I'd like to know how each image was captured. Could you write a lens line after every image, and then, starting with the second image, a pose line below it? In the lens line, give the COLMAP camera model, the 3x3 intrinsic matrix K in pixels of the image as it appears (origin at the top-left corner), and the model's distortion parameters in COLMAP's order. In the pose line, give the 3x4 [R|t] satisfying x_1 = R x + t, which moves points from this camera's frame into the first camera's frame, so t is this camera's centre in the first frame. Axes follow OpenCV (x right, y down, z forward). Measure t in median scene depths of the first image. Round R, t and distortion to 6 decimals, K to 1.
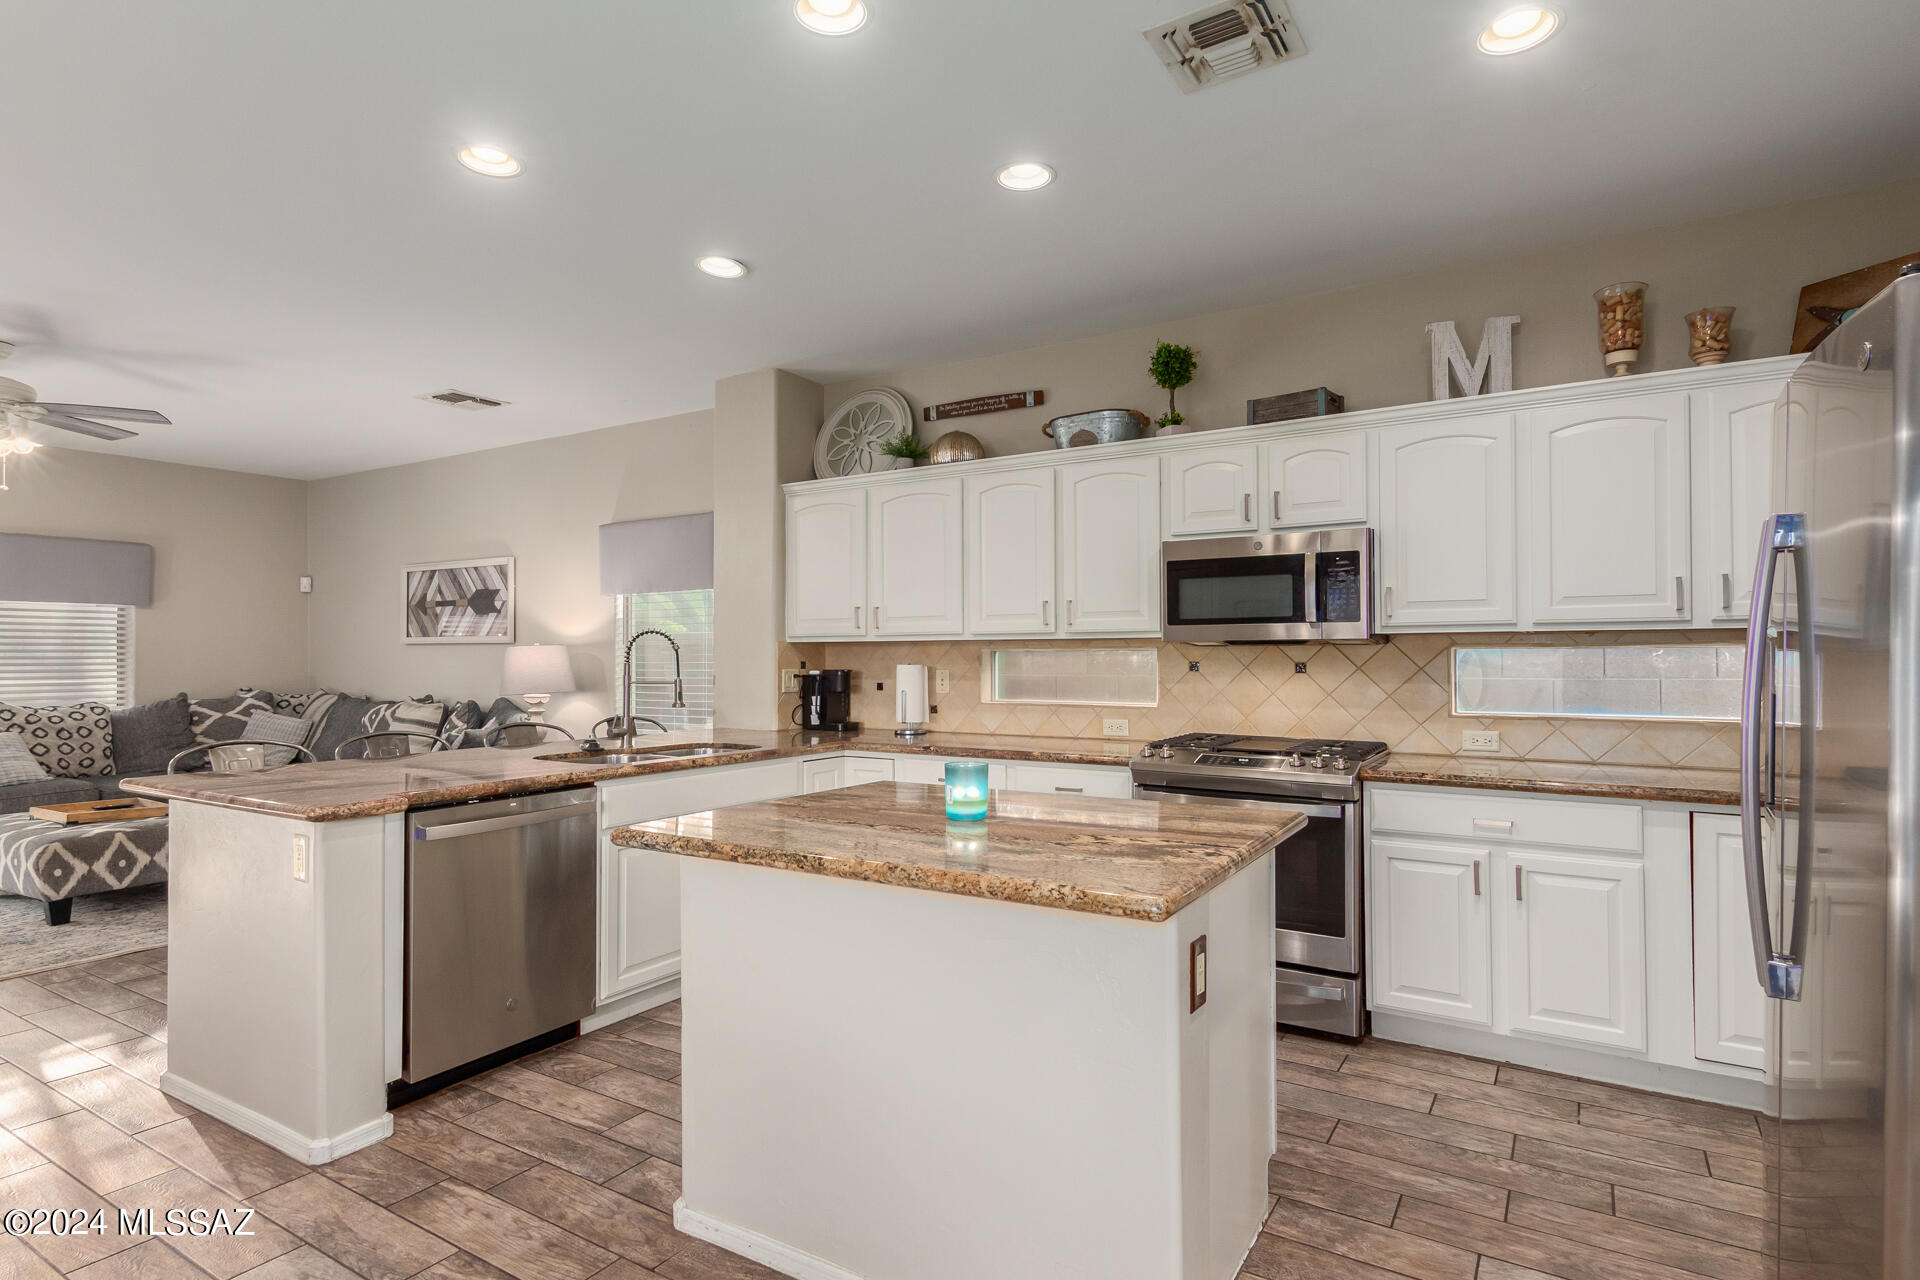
lens RADIAL K [[940.1, 0, 962.4], [0, 940.1, 653.6], [0, 0, 1]] dist [0.018047, -0.003431]
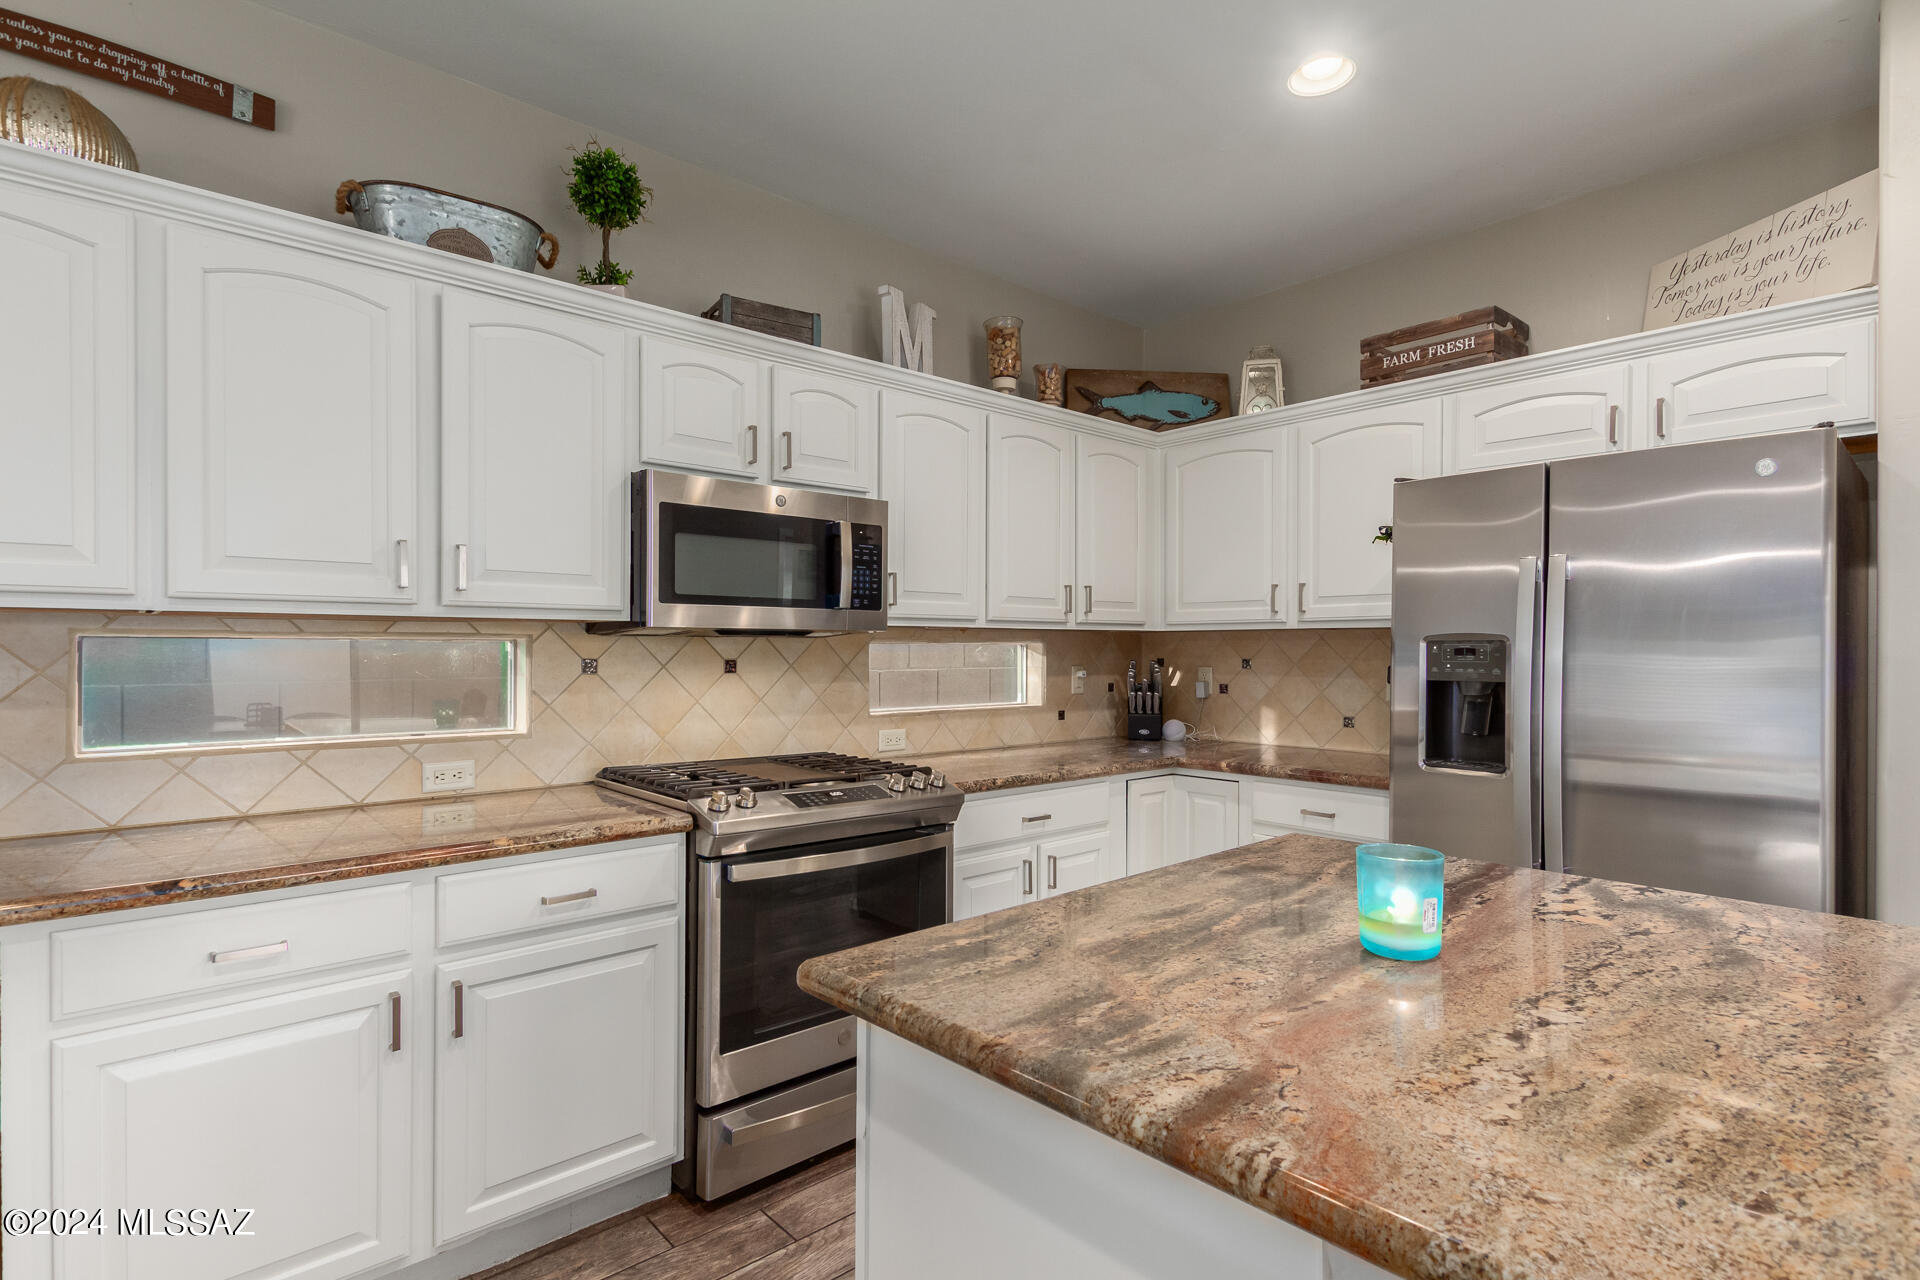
lens RADIAL K [[940.1, 0, 957.9], [0, 940.1, 652.9], [0, 0, 1]] dist [0.018047, -0.003431]
pose [[0.308280, -0.002423, 0.951293, -0.253781], [-0.010811, 0.999923, 0.006051, -0.001858], [-0.951234, -0.012150, 0.308230, 0.468897]]
